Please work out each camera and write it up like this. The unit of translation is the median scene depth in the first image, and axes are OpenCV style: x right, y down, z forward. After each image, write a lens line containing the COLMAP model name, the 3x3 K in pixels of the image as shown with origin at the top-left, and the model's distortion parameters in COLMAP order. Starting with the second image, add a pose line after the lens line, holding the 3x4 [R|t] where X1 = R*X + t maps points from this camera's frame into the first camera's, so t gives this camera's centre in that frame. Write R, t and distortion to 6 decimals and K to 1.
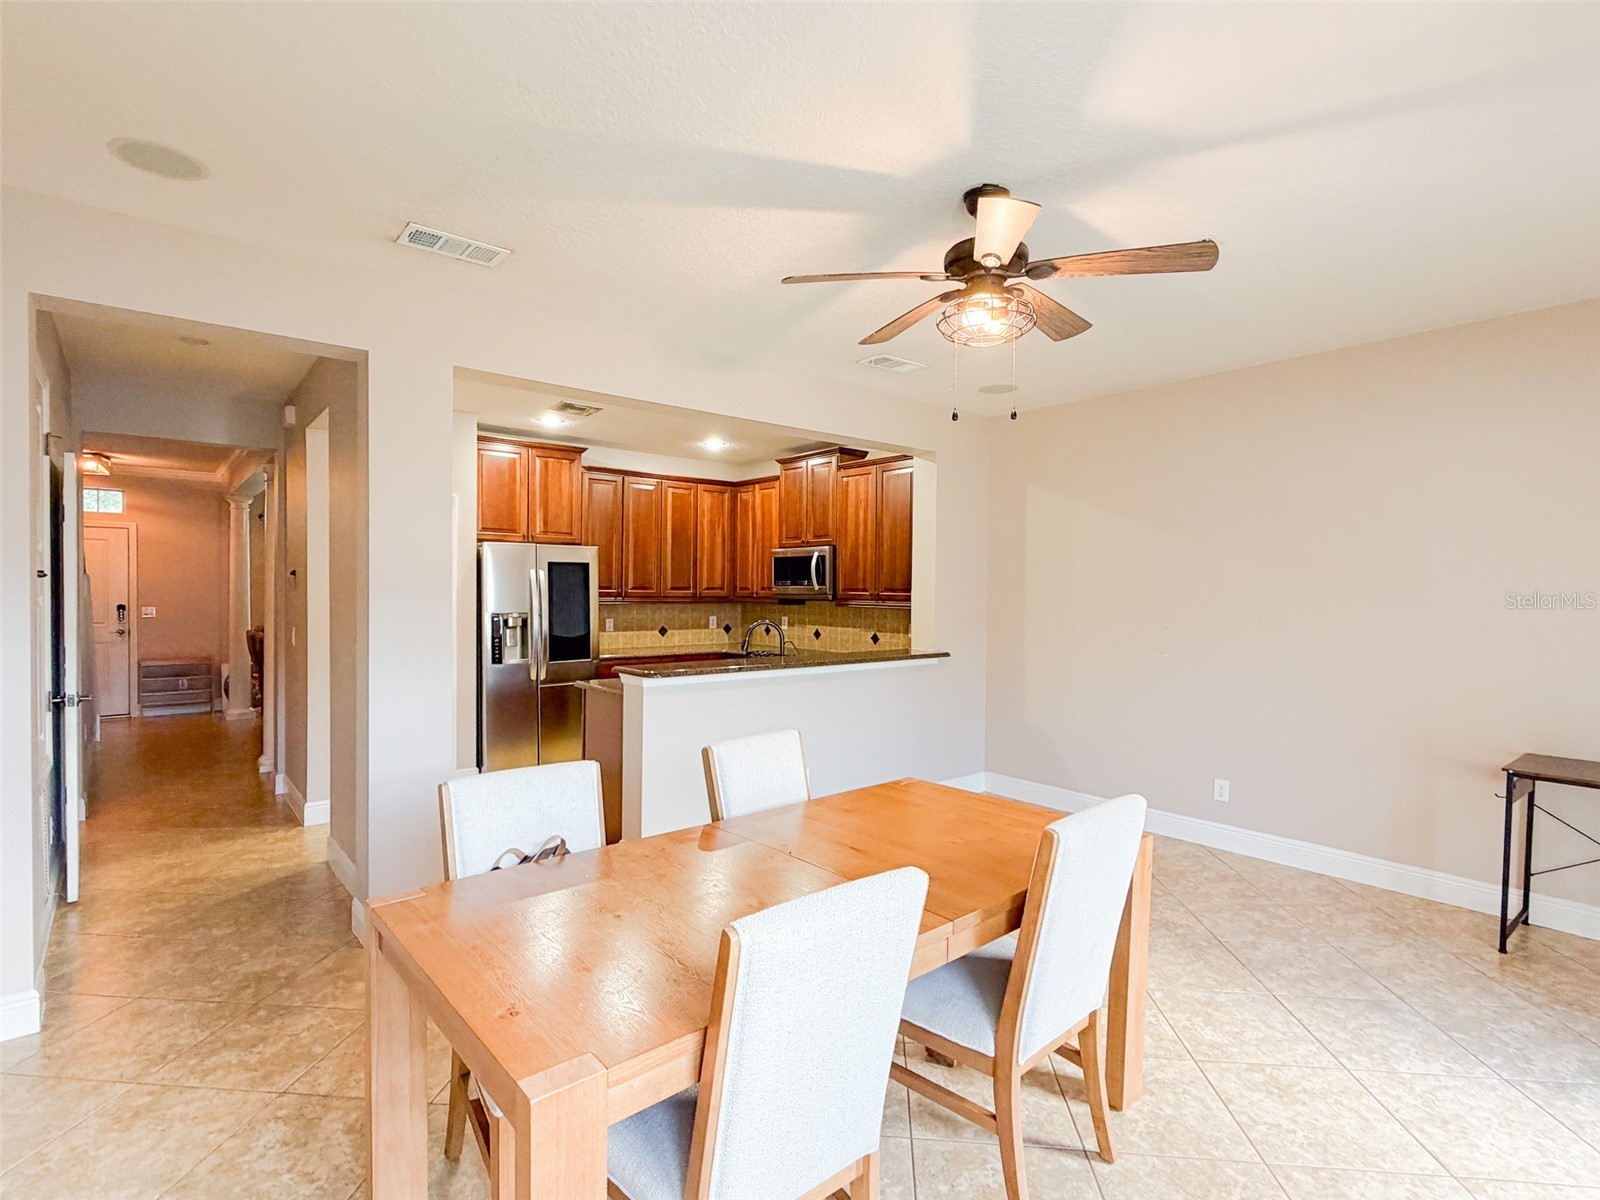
lens RADIAL K [[791.8, 0, 794.1], [0, 791.8, 605.5], [0, 0, 1]] dist [-0.005382, 0.000895]
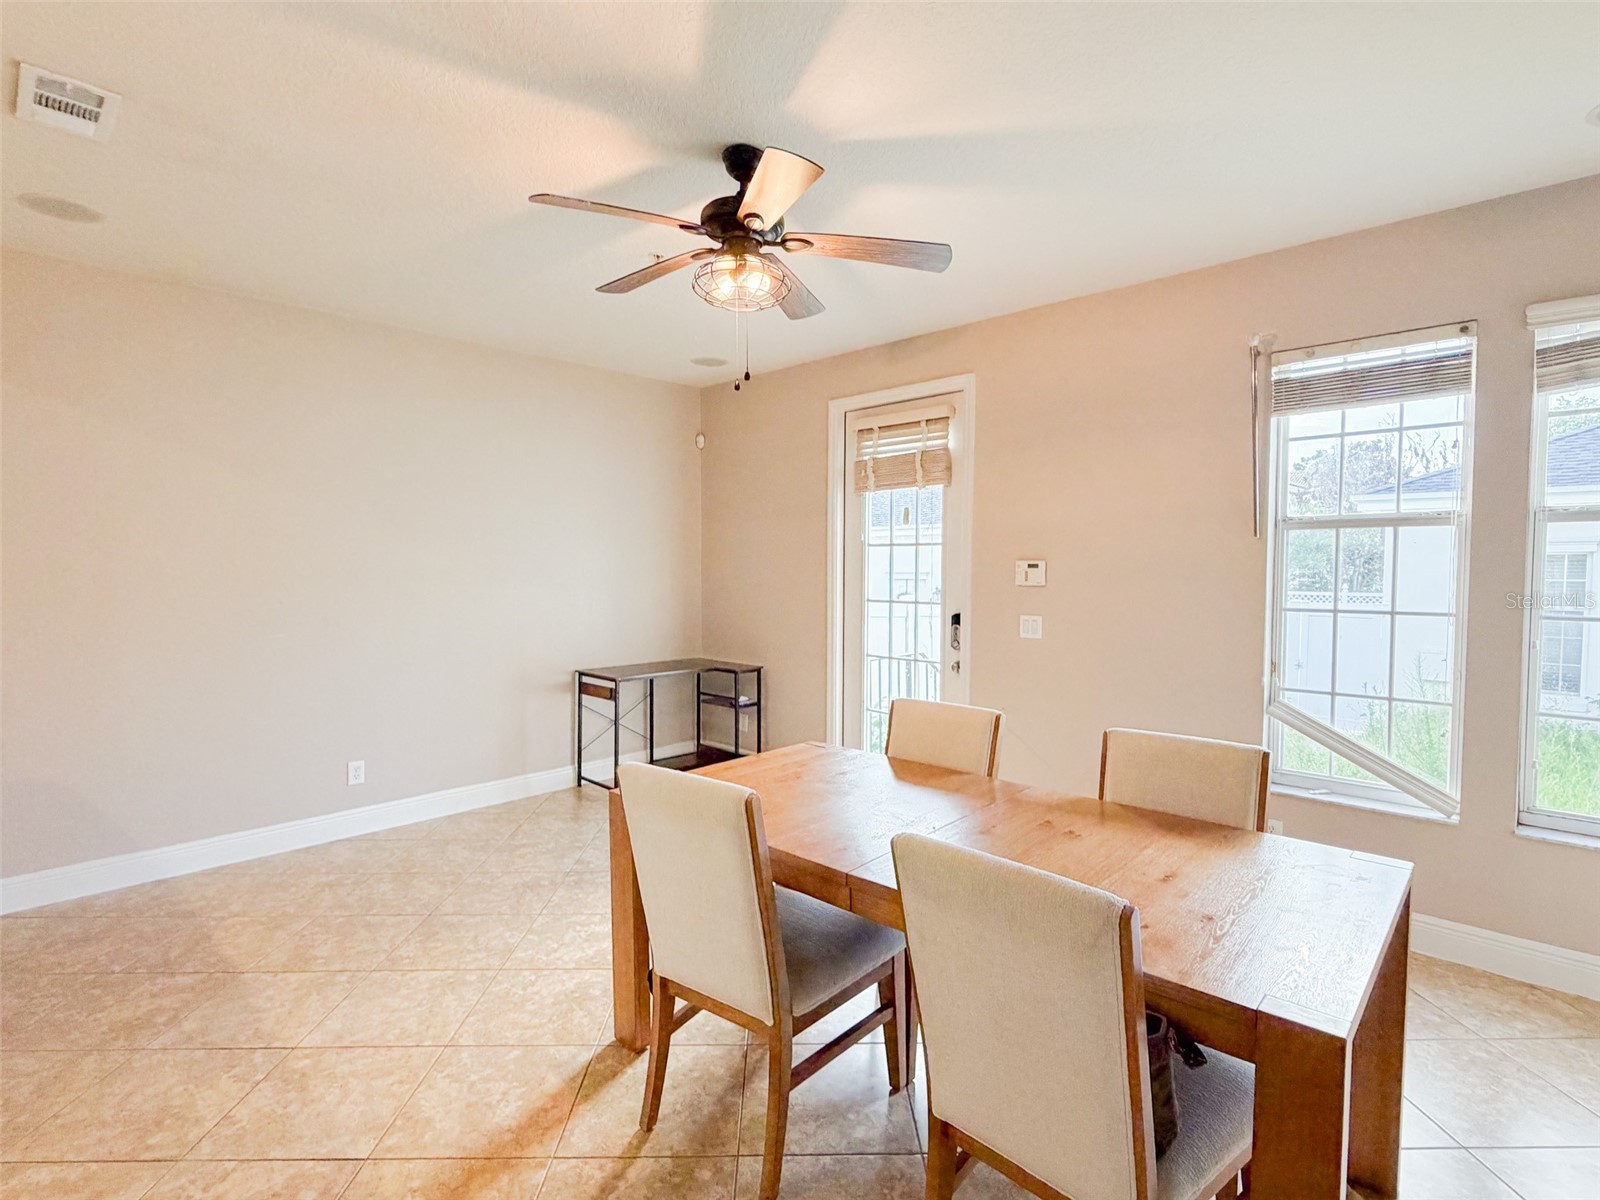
lens RADIAL K [[791.8, 0, 801.4], [0, 791.8, 605.1], [0, 0, 1]] dist [-0.005382, 0.000895]
pose [[-0.122480, -0.057320, 0.990814, -0.280496], [0.017248, 0.998057, 0.059871, -0.006066], [-0.992321, 0.024422, -0.121253, 0.383445]]
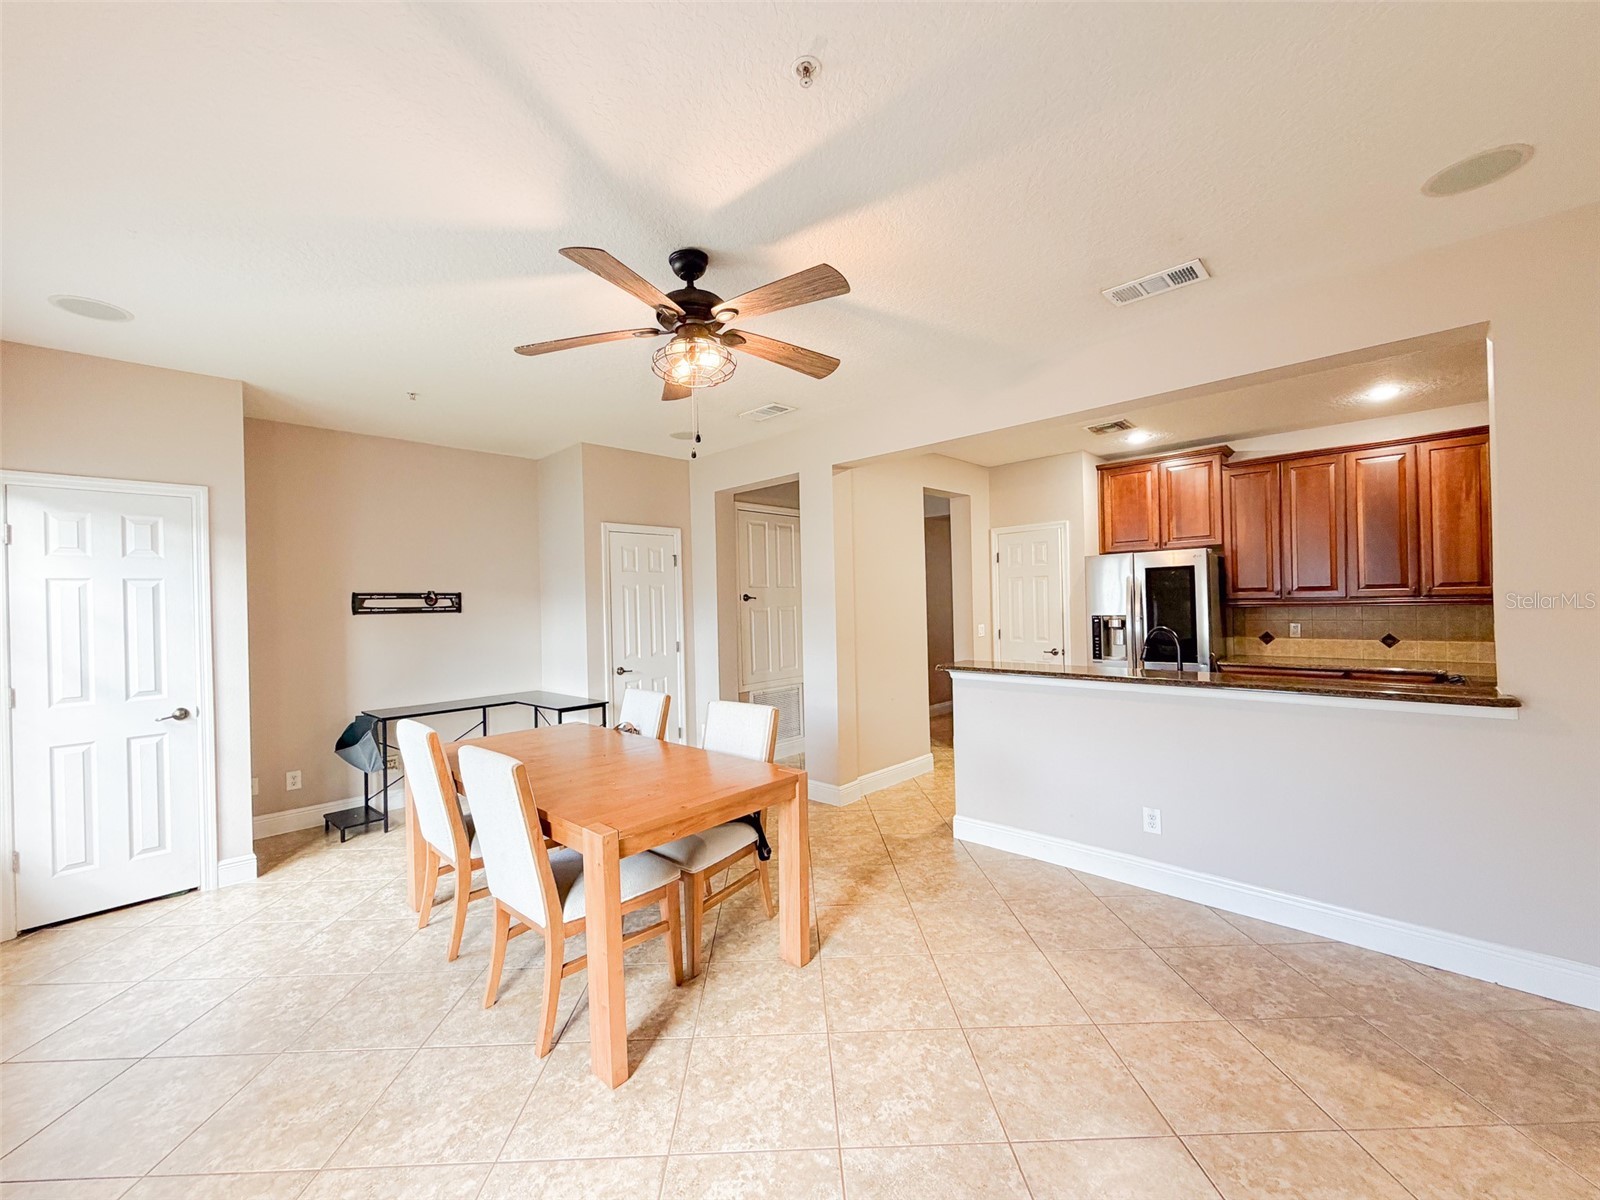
lens RADIAL K [[636.0, 0, 799.0], [0, 636.0, 602.2], [0, 0, 1]] dist [-0.000777, -0.000389]
pose [[0.119037, -0.012486, -0.992811, 0.435671], [0.003692, 0.999920, -0.012132, -0.000425], [0.992883, -0.002222, 0.119073, 0.384599]]
